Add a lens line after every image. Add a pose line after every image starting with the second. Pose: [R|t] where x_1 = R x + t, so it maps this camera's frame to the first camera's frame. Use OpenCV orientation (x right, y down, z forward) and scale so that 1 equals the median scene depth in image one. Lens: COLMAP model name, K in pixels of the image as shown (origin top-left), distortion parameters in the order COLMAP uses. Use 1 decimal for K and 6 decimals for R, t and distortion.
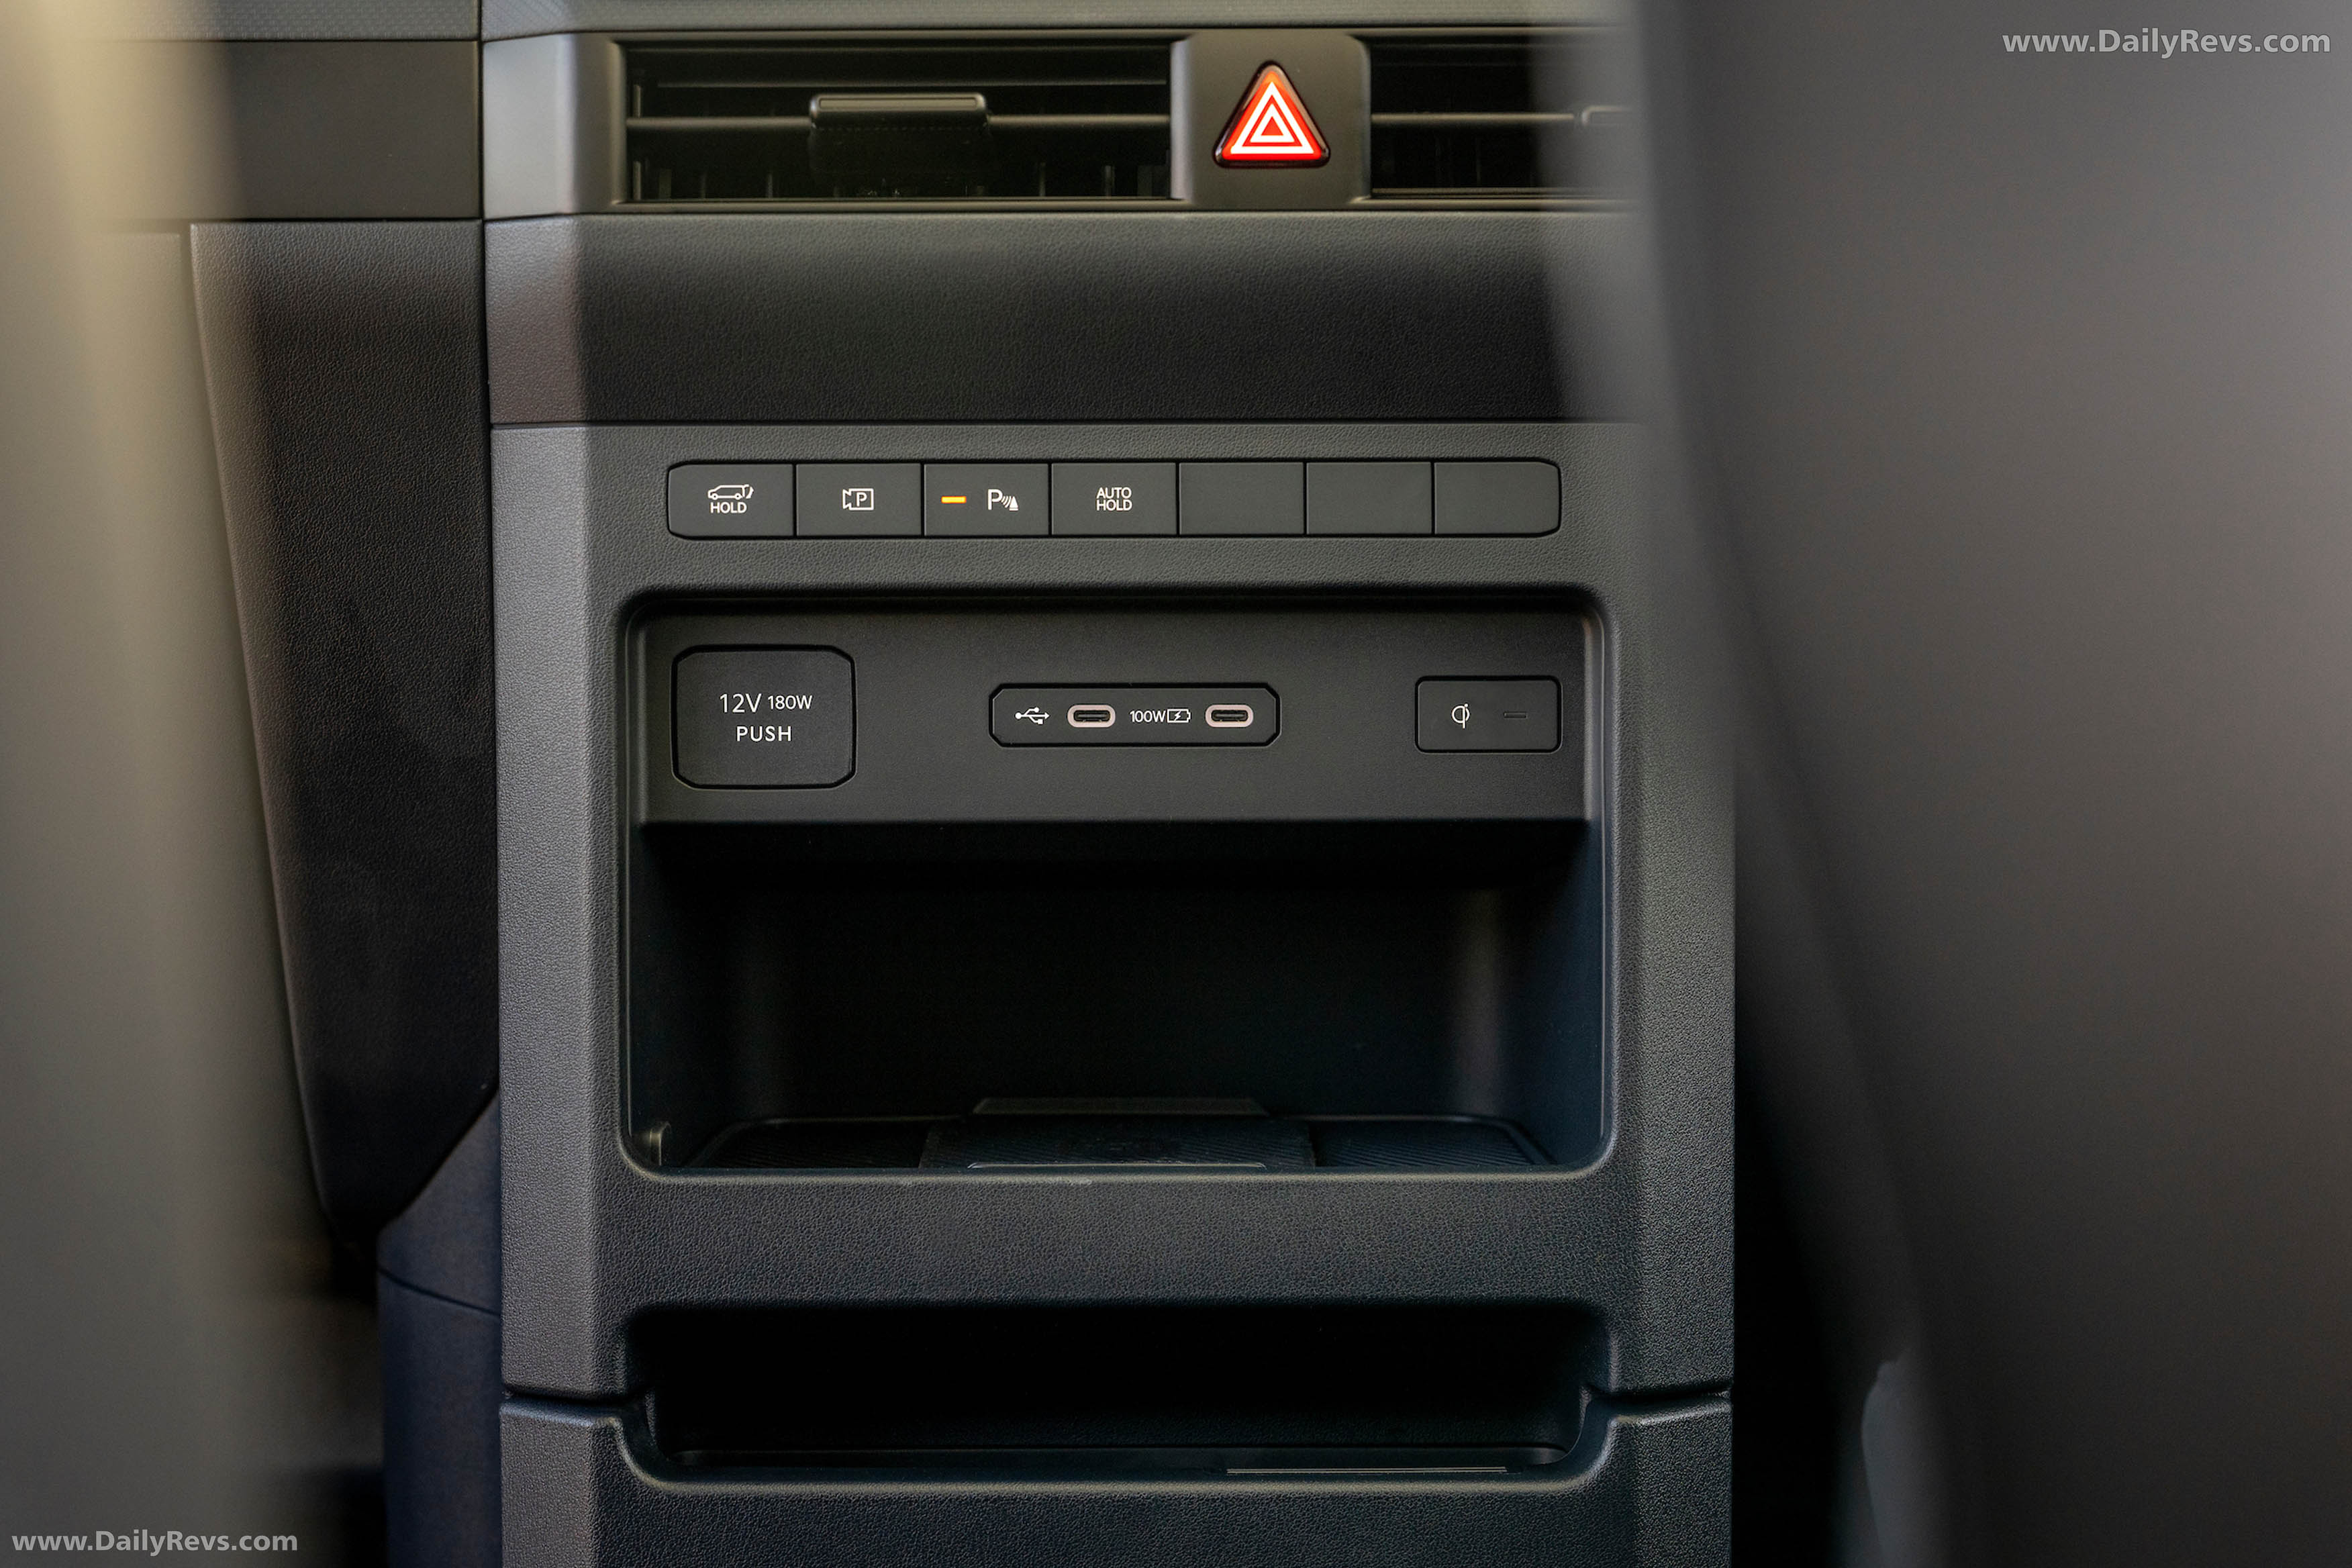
lens RADIAL K [[4514.7, 0, 1174.8], [0, 4514.7, 779.9], [0, 0, 1]] dist [-0.057876, 0.000000]
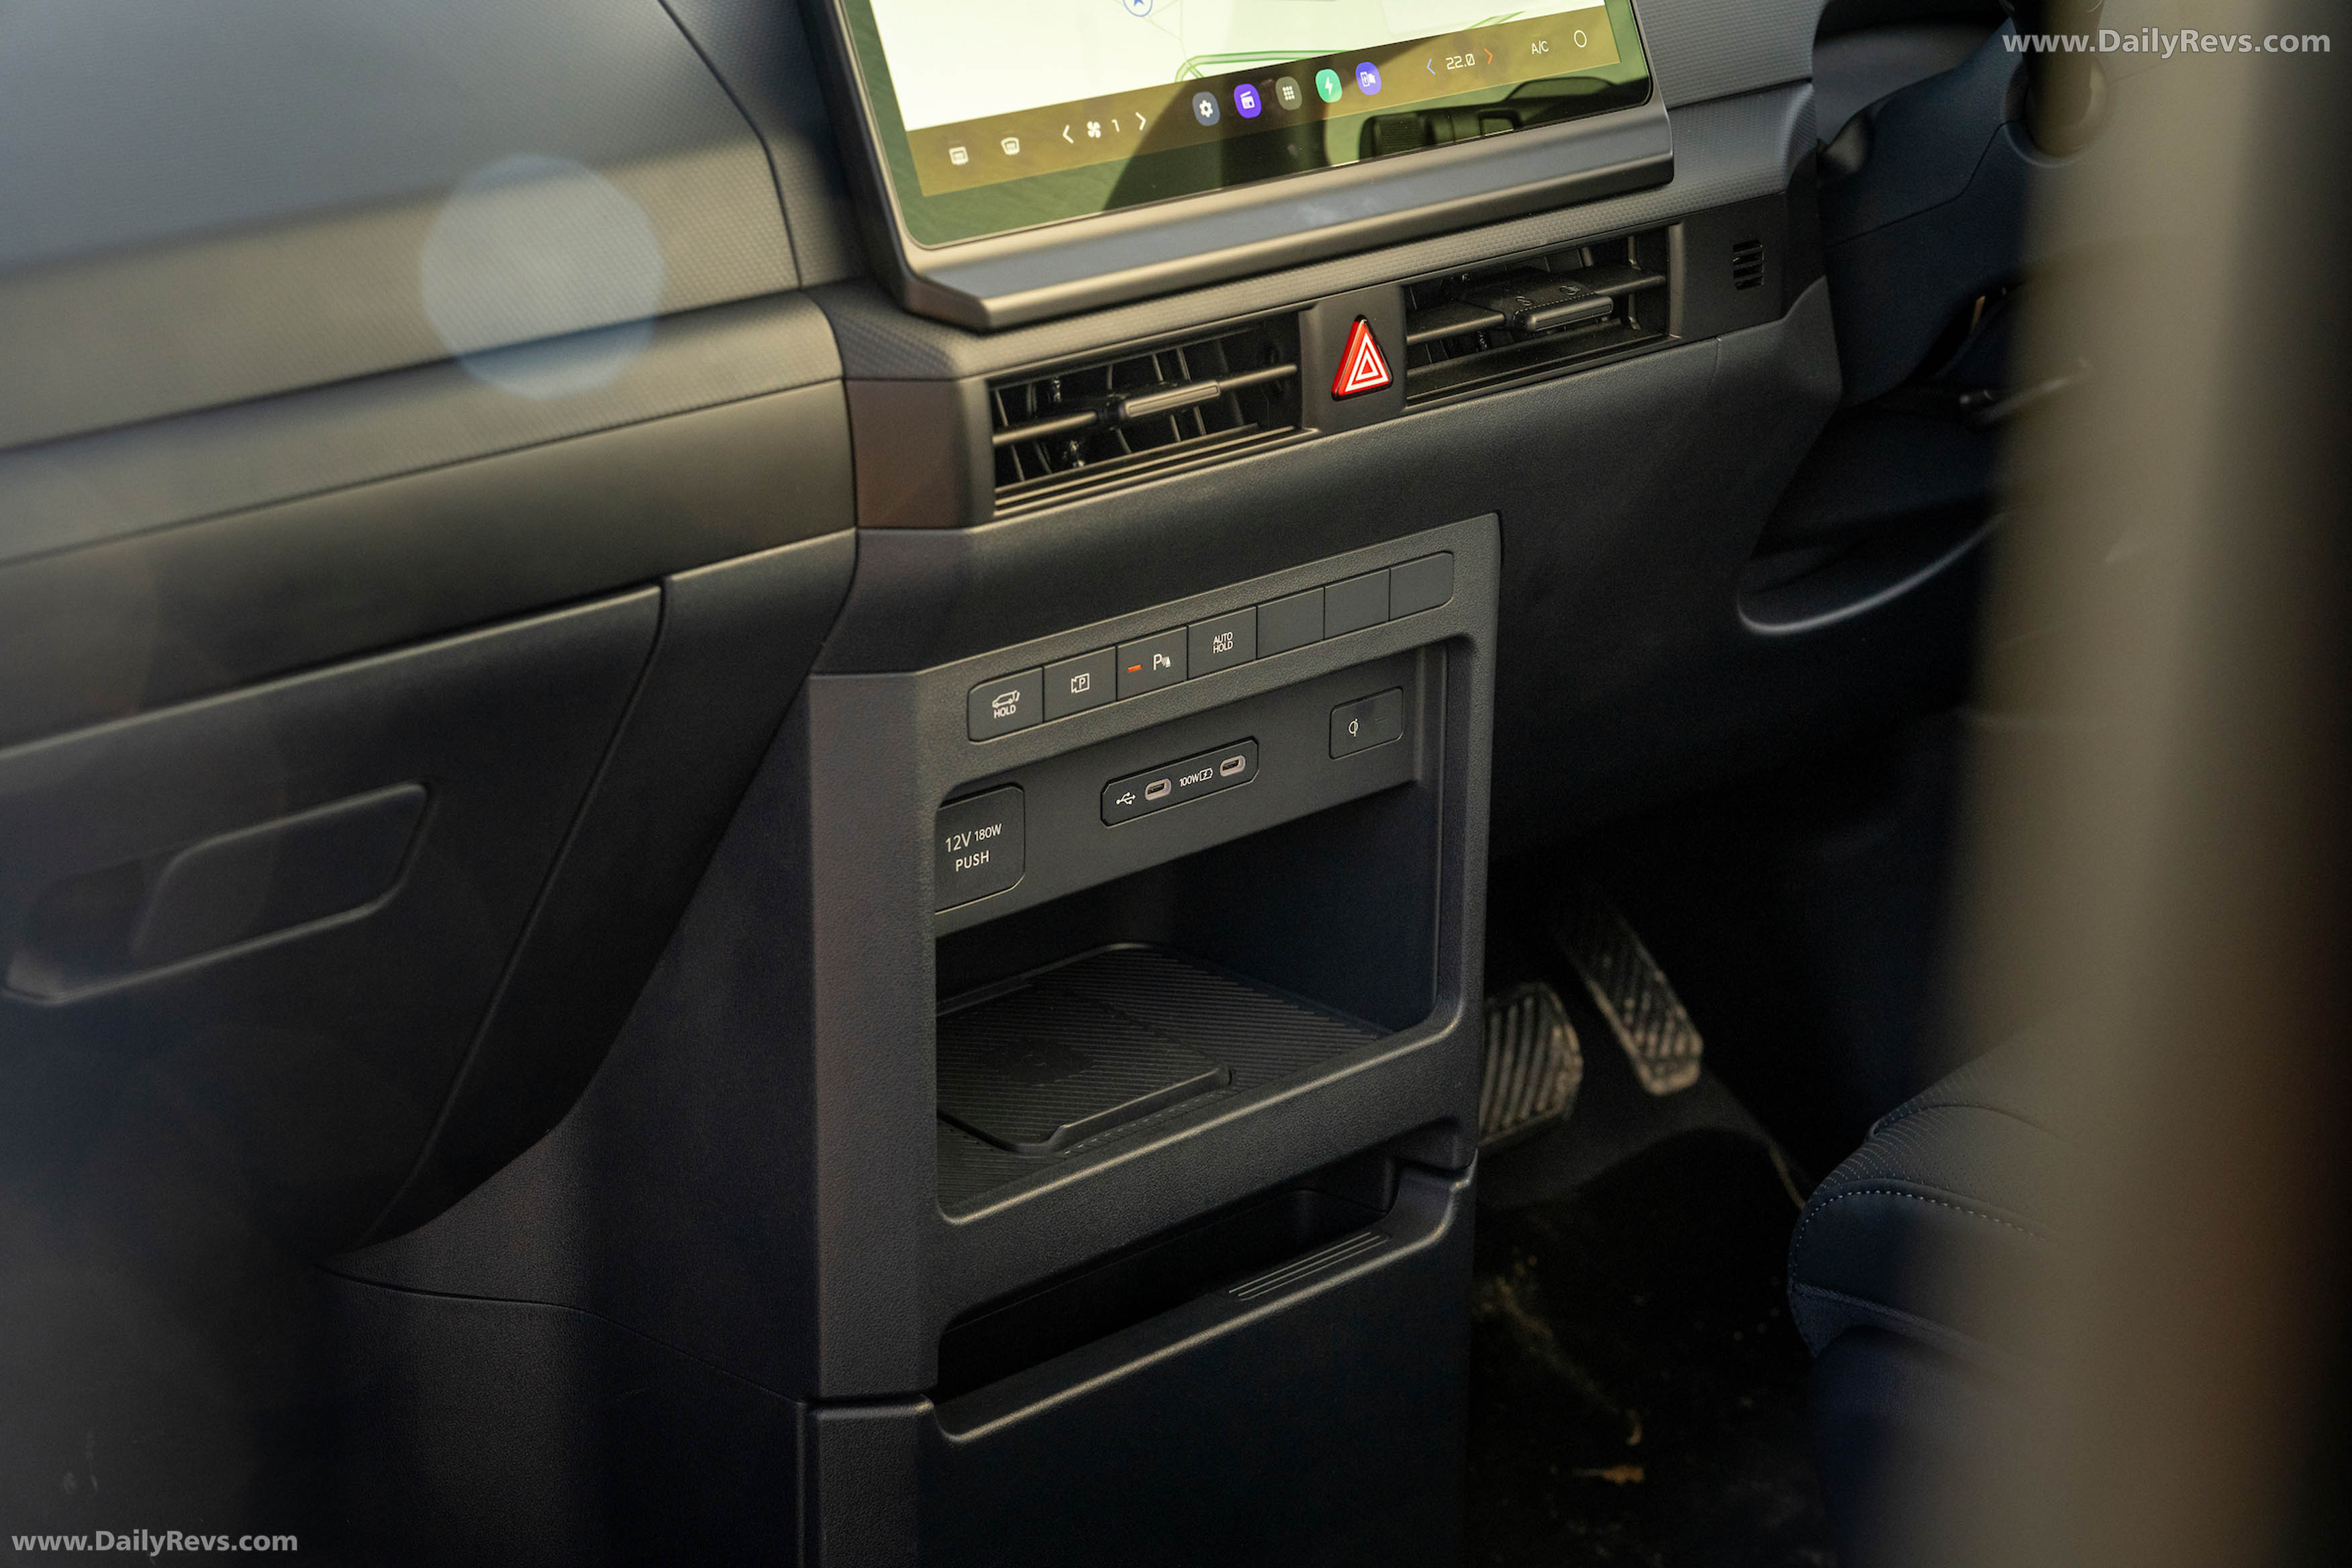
lens RADIAL K [[4783.5, 0, 1176.2], [0, 4783.5, 783.9], [0, 0, 1]] dist [-0.281453, 0.000000]
pose [[0.719020, -0.216353, 0.660455, -0.937266], [0.010143, 0.953476, 0.301299, -0.436766], [-0.694915, -0.209941, 0.687763, 0.058023]]
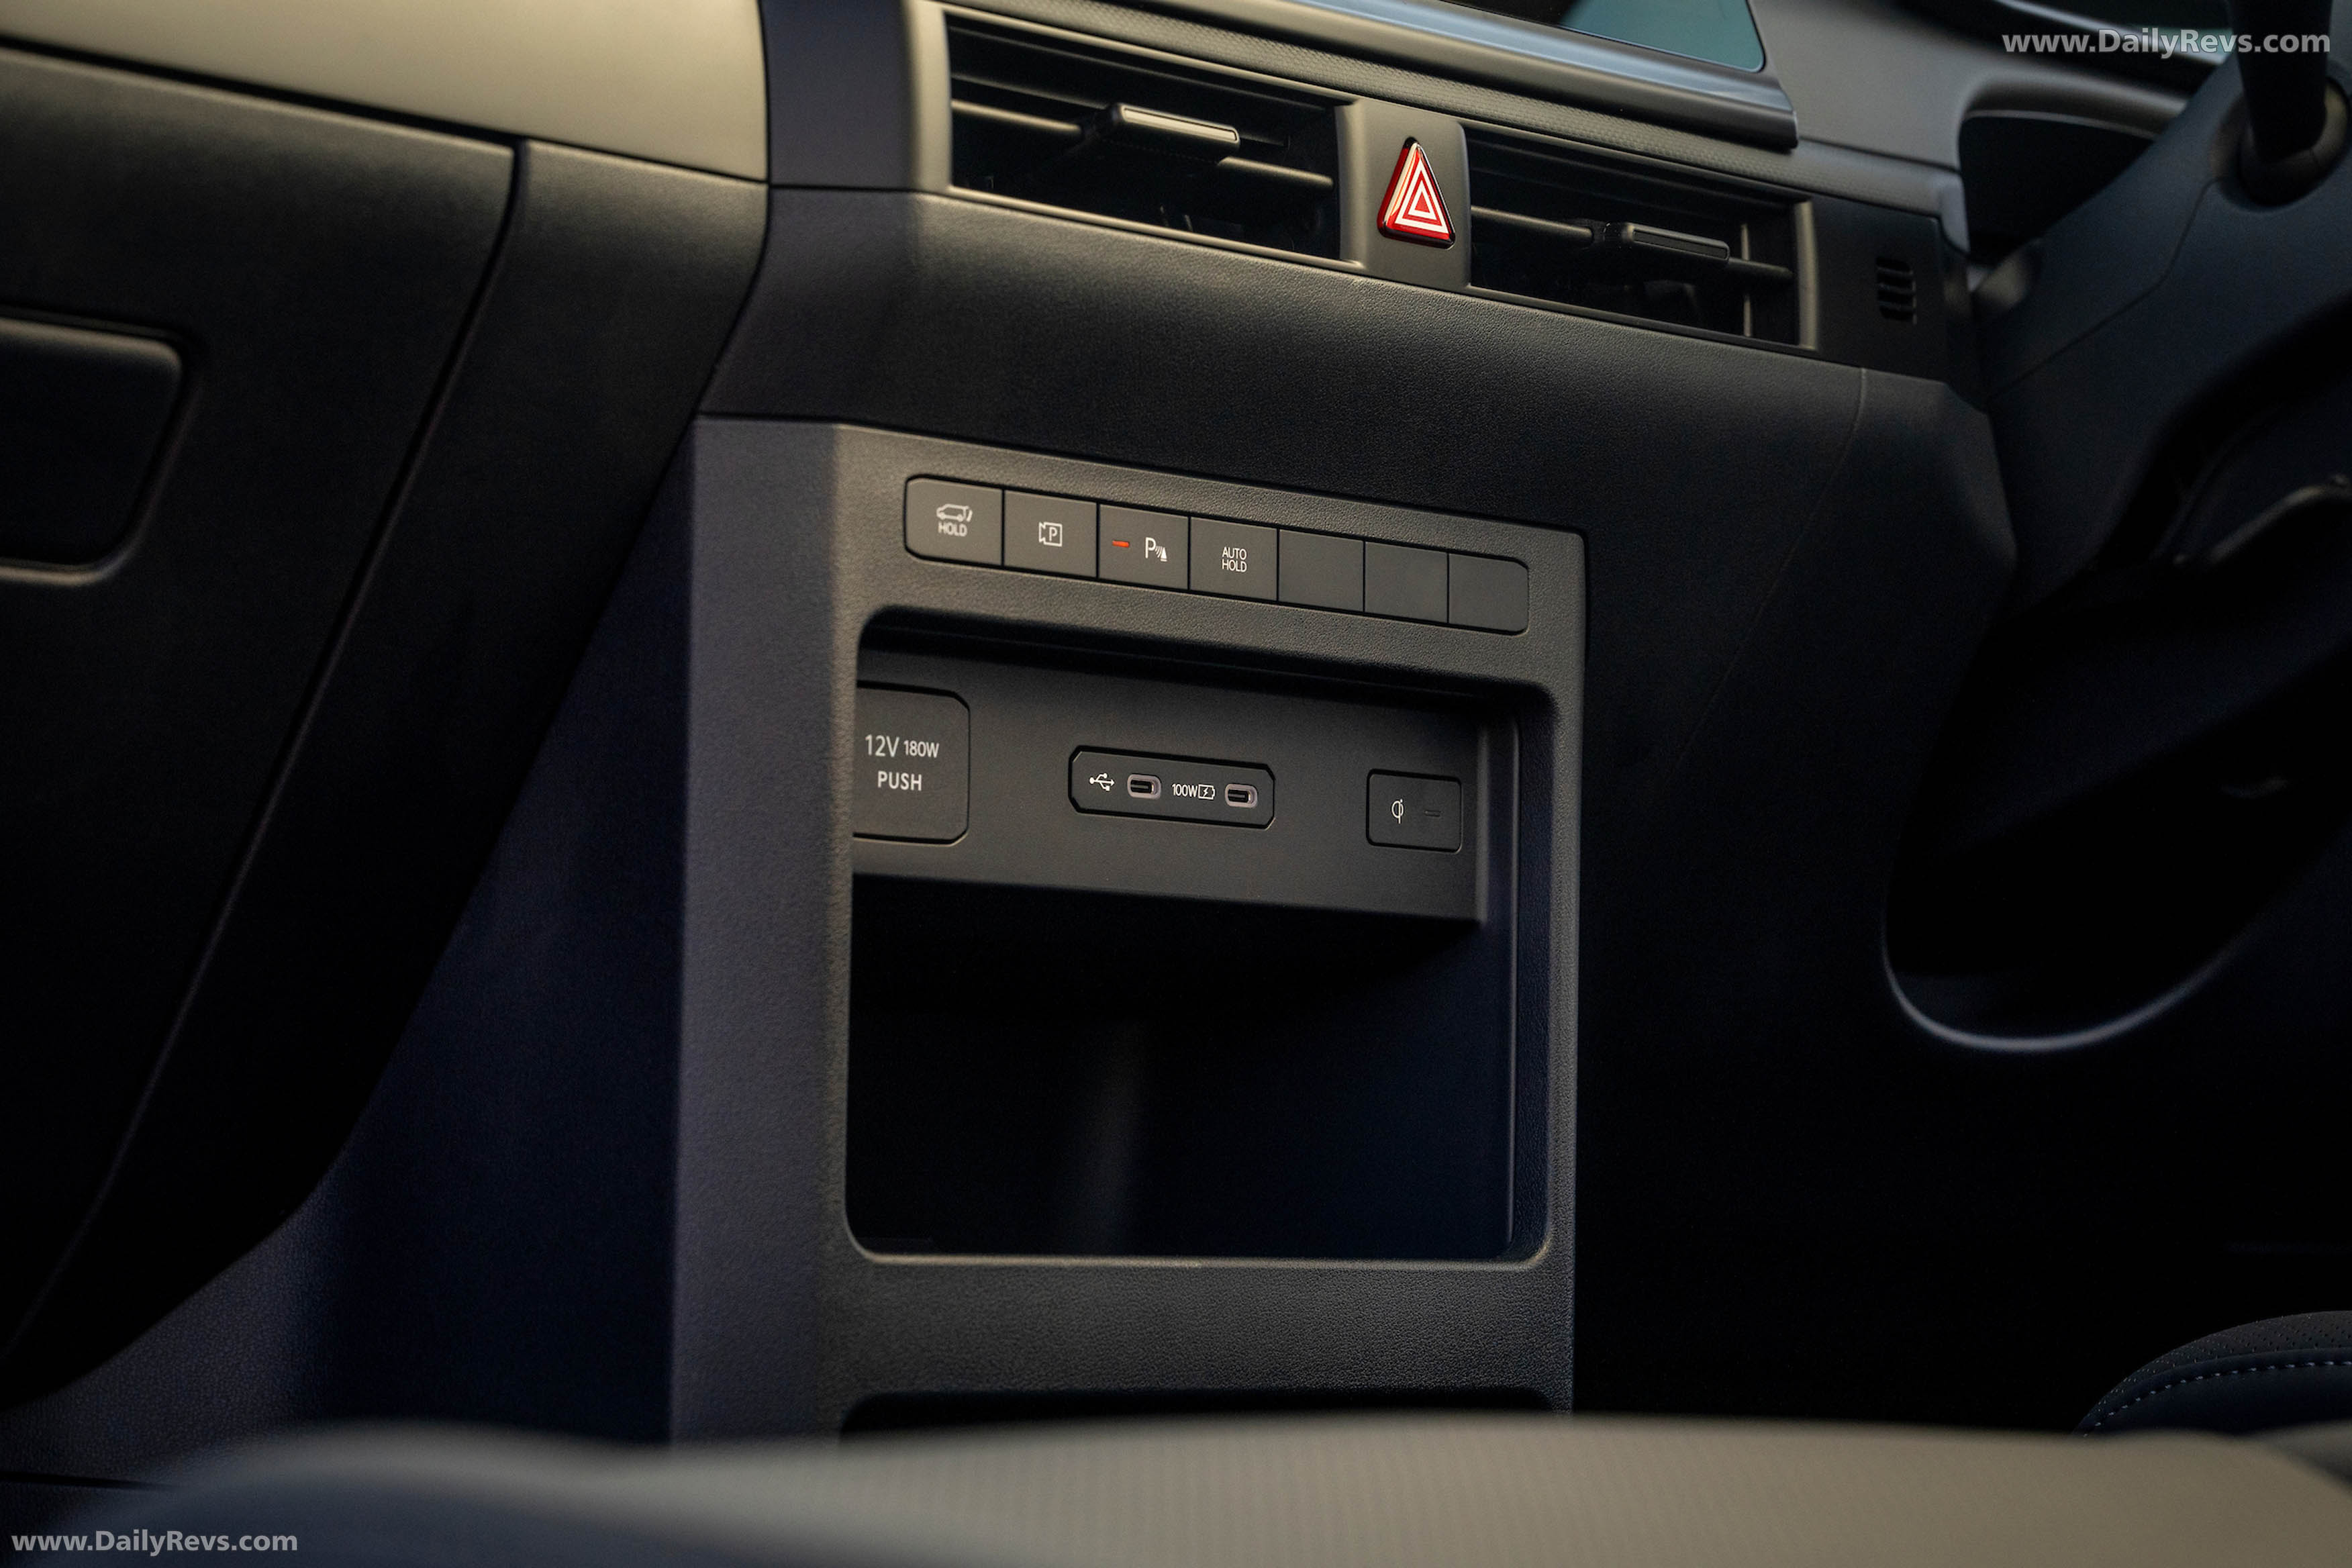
lens RADIAL K [[5999.2, 0, 1174.3], [0, 5999.2, 784.6], [0, 0, 1]] dist [-0.026447, 0.000000]
pose [[0.692769, 0.066844, 0.718055, -0.944212], [0.003840, 0.995339, -0.096361, 0.109983], [-0.721149, 0.069513, 0.689284, 0.124753]]
